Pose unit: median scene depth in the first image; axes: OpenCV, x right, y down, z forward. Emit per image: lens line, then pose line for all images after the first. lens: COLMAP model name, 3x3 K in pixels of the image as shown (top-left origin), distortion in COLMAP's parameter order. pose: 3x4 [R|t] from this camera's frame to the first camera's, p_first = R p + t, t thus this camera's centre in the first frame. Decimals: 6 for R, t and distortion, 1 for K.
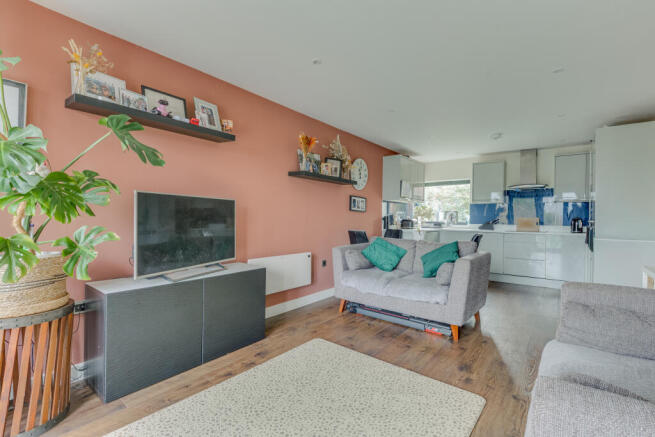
lens RADIAL K [[297.4, 0, 327.5], [0, 297.4, 218.5], [0, 0, 1]] dist [0.029182, -0.000172]
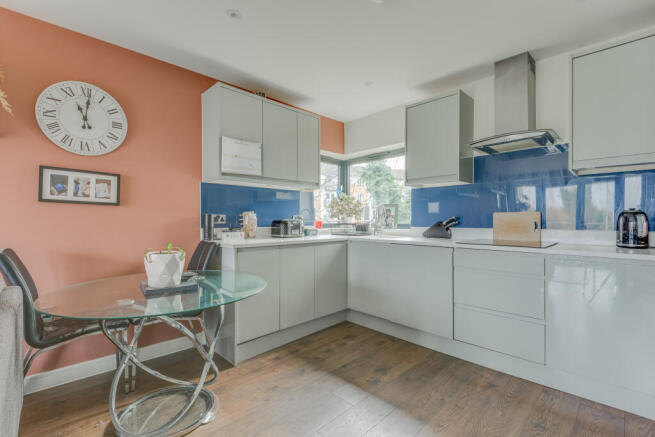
lens RADIAL K [[300.8, 0, 327.5], [0, 300.8, 218.5], [0, 0, 1]] dist [0.002561, -0.000465]
pose [[0.991843, -0.017151, -0.126305, 0.451987], [0.015765, 0.999804, -0.011968, 0.007546], [0.126485, 0.009880, 0.991919, 0.532368]]
